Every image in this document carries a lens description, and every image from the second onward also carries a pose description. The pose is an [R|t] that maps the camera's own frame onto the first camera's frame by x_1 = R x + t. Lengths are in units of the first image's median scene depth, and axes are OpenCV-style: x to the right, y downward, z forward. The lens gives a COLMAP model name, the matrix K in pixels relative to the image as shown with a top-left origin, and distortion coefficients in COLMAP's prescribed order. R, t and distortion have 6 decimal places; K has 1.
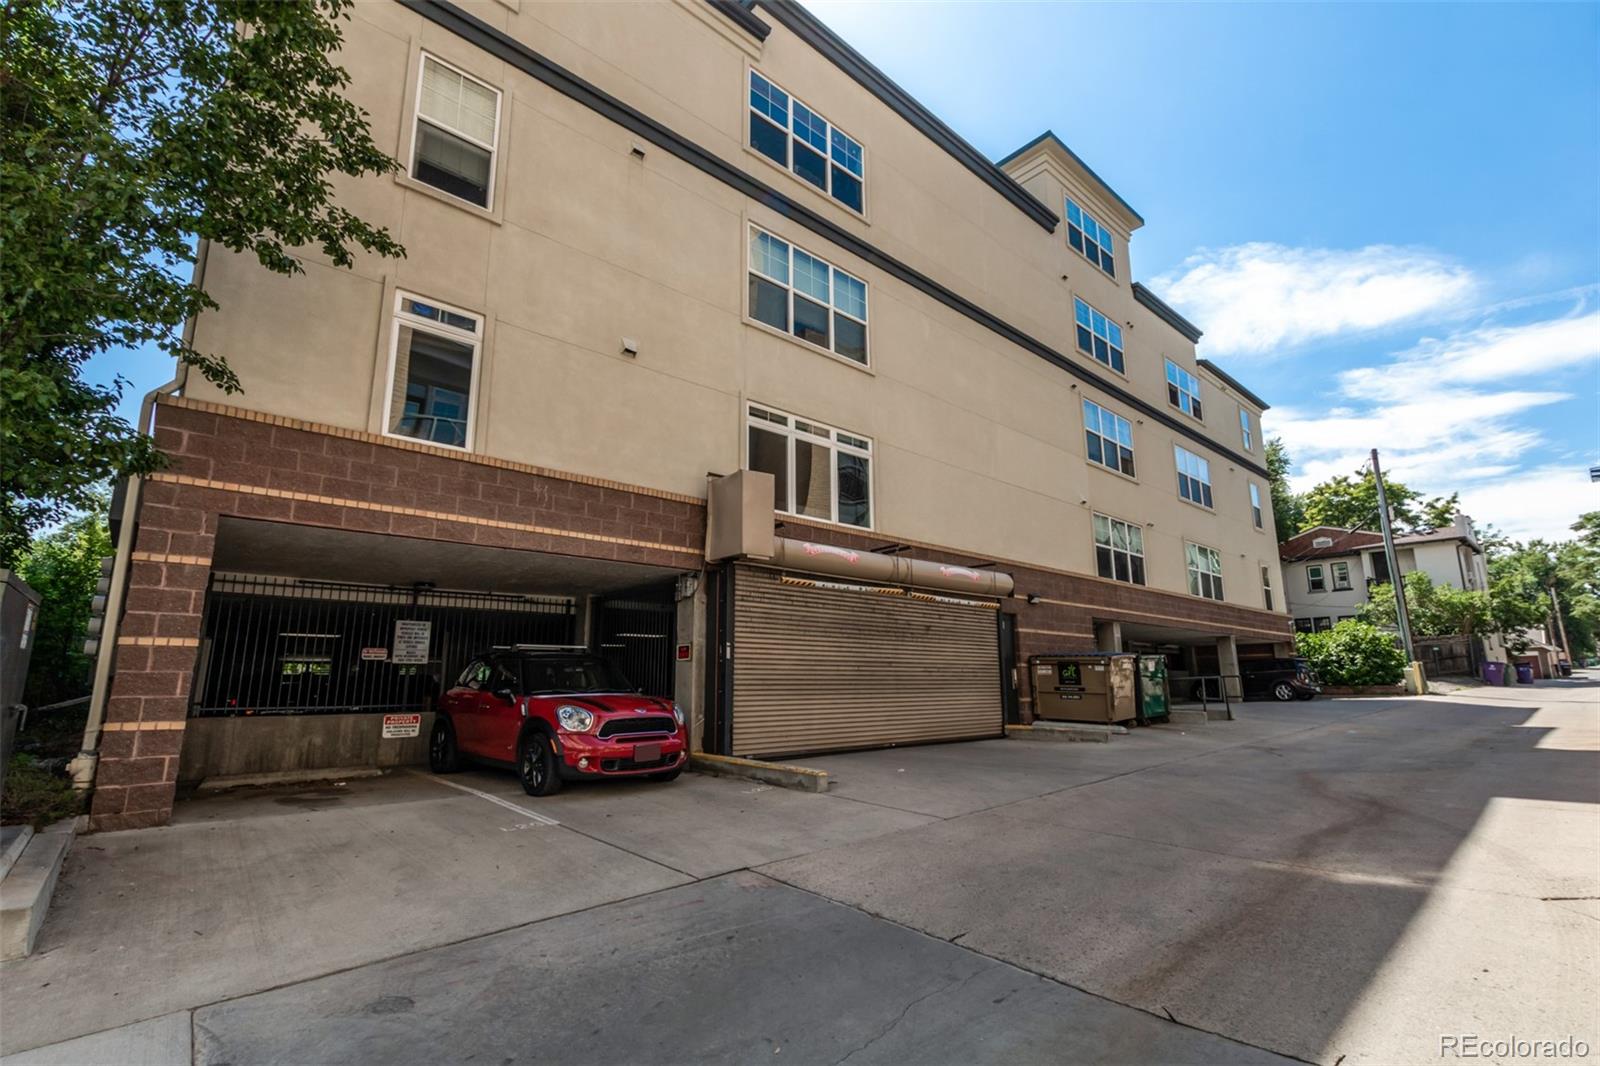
lens RADIAL K [[726.8, 0, 800.1], [0, 726.8, 541.8], [0, 0, 1]] dist [0.011552, -0.004176]
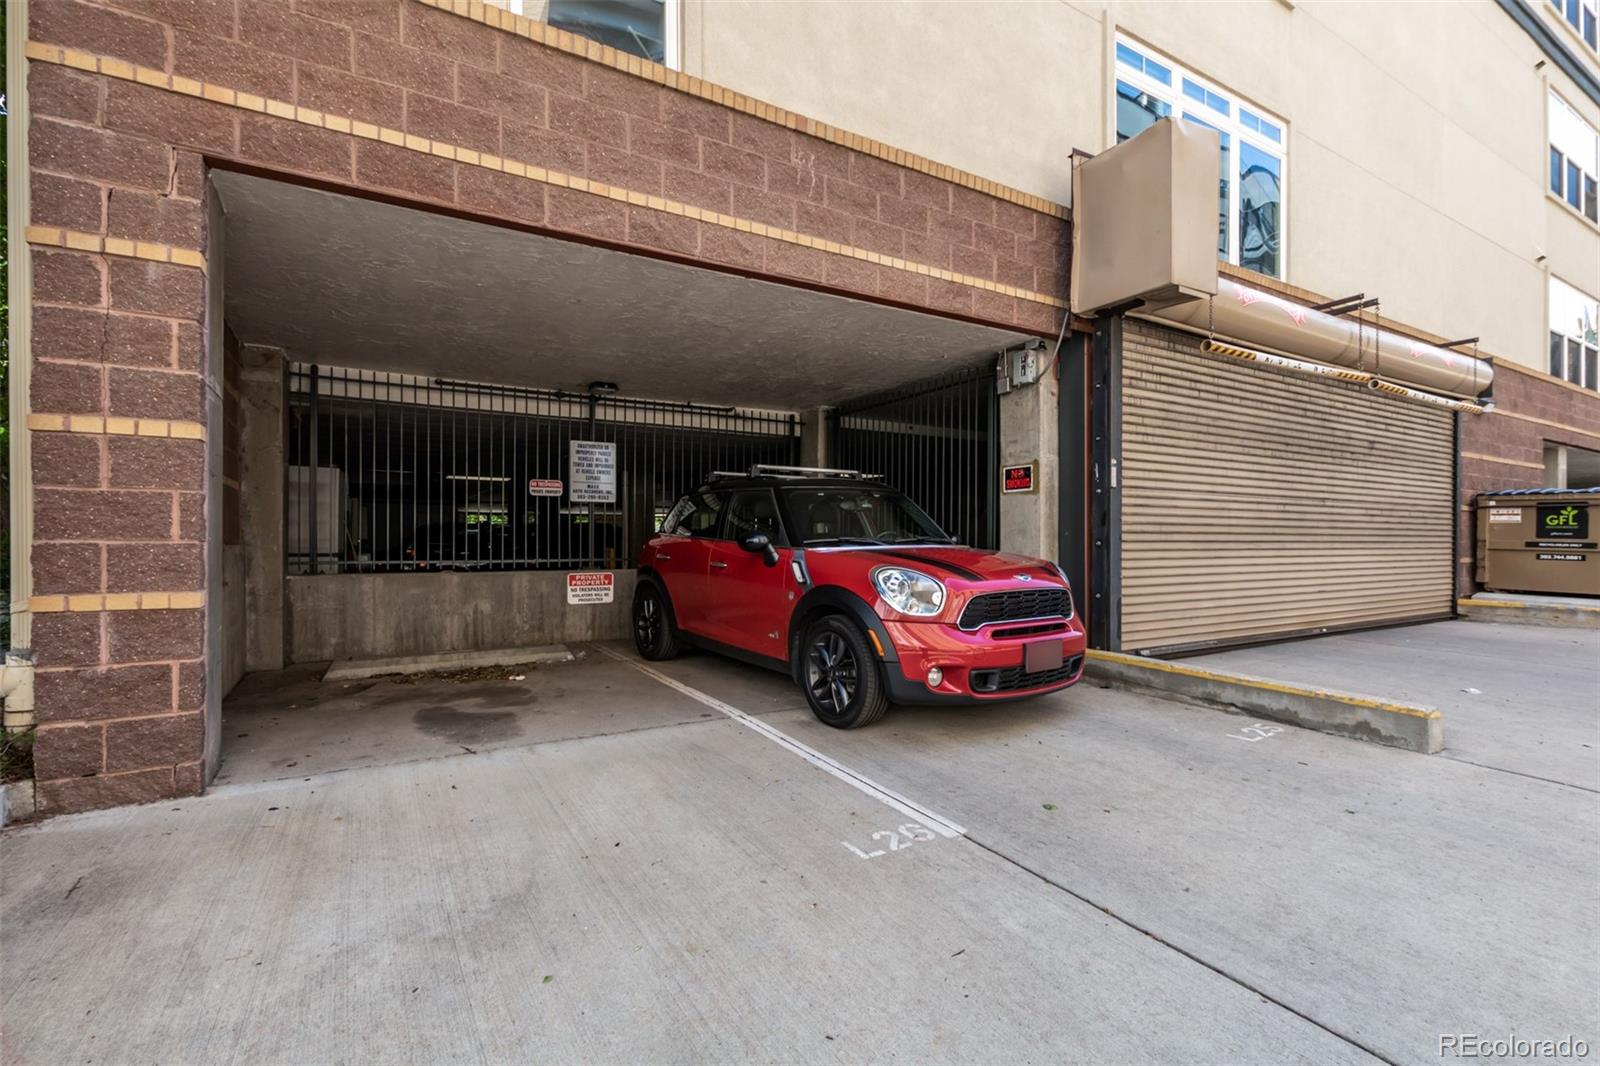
lens RADIAL K [[726.8, 0, 800.1], [0, 726.8, 541.8], [0, 0, 1]] dist [0.011552, -0.004176]
pose [[0.981670, 0.005209, -0.190515, -0.239435], [0.031936, 0.980997, 0.191379, 0.088951], [0.187891, -0.193955, 0.962849, 0.412459]]
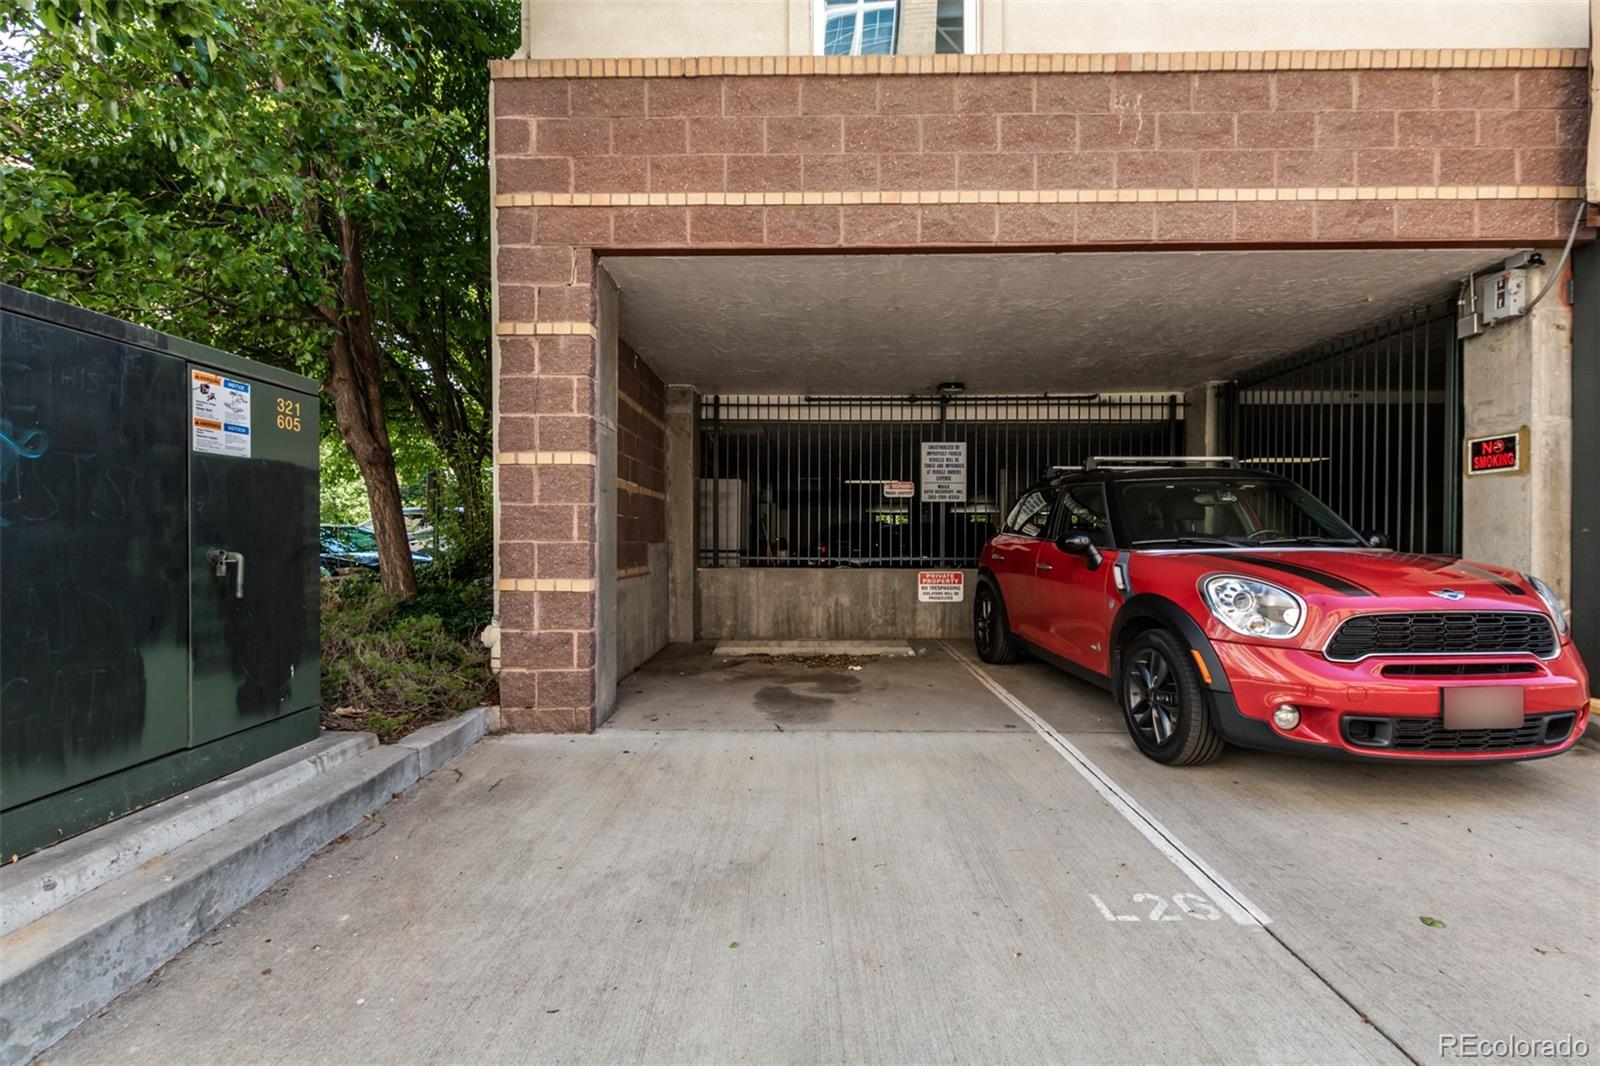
lens RADIAL K [[726.8, 0, 800.1], [0, 726.8, 541.8], [0, 0, 1]] dist [0.011552, -0.004176]
pose [[0.736000, 0.008837, -0.676924, -0.181750], [0.125885, 0.980689, 0.149674, 0.094113], [0.665174, -0.195375, 0.720675, 0.449433]]
